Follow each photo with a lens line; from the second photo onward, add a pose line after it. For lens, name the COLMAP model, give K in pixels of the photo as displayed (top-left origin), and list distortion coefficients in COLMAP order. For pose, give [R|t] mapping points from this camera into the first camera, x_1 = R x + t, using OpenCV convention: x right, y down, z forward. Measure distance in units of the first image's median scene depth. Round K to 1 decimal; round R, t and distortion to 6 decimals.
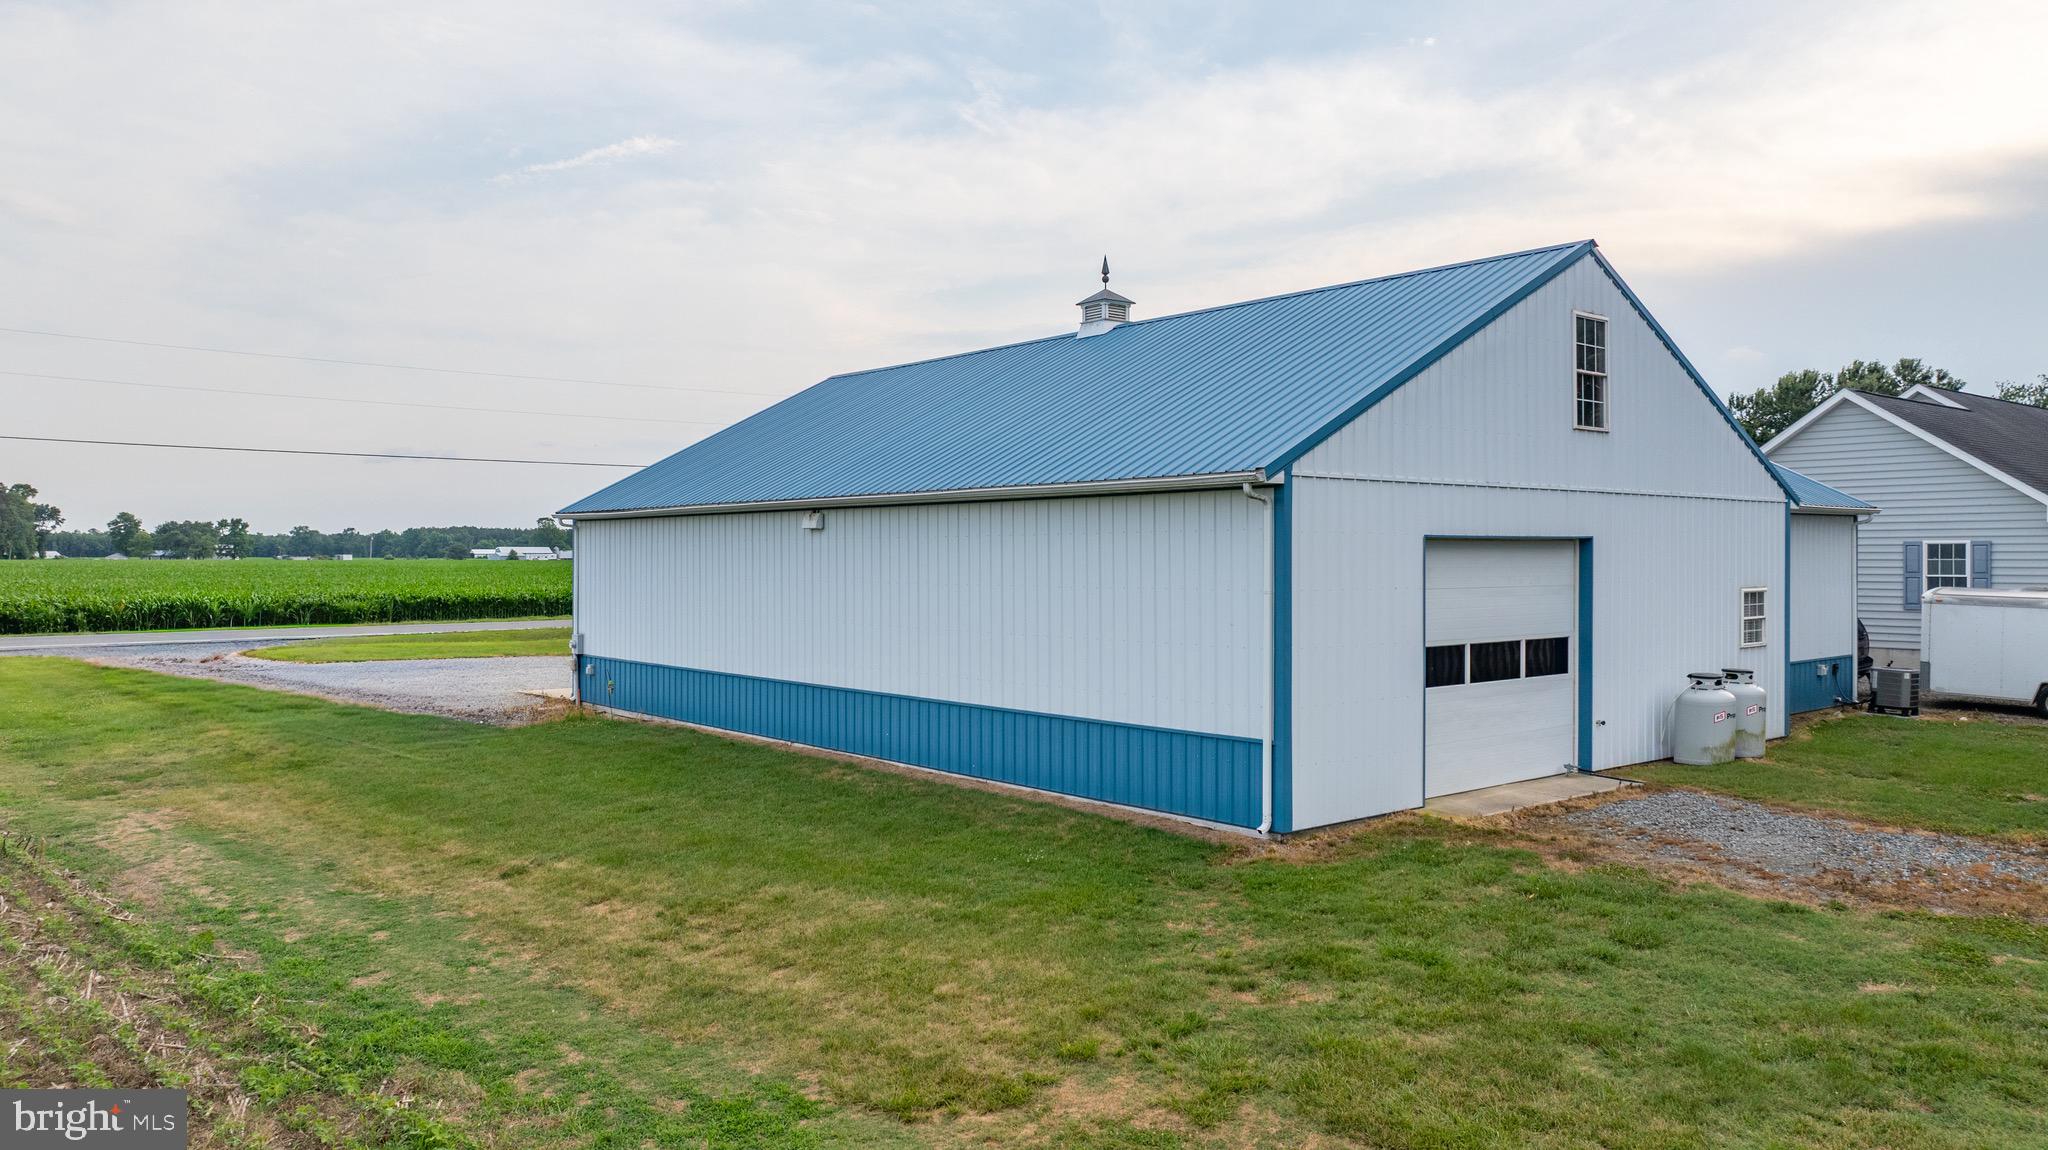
lens RADIAL K [[1430.2, 0, 1024.0], [0, 1430.2, 575.0], [0, 0, 1]] dist [-0.028428, -0.001570]
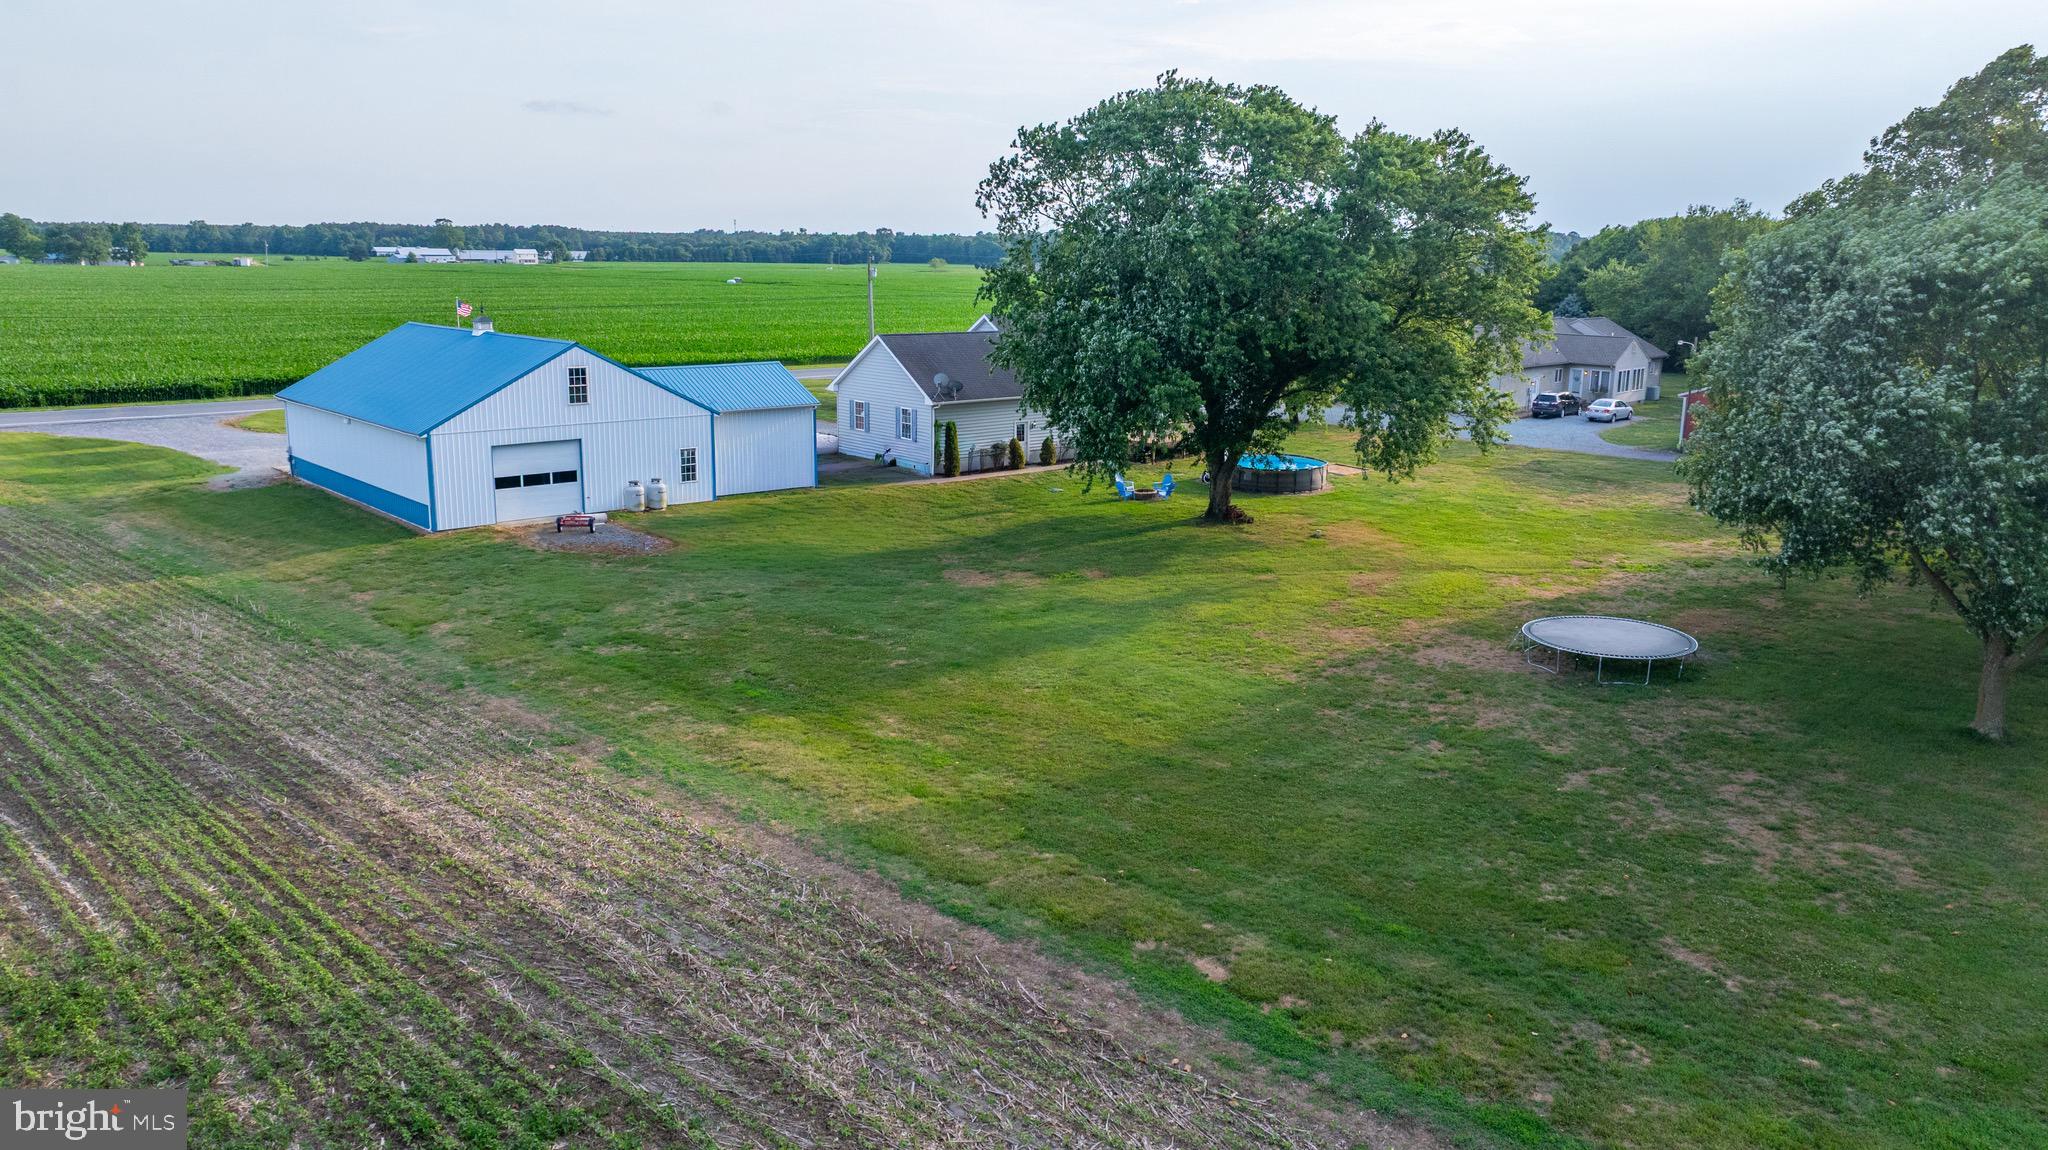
lens RADIAL K [[1430.2, 0, 1024.0], [0, 1430.2, 575.0], [0, 0, 1]] dist [-0.028428, -0.001570]
pose [[0.998759, 0.008890, 0.048996, 1.215120], [-0.018791, 0.978477, 0.205499, -0.393001], [-0.046115, -0.206164, 0.977430, -2.149212]]
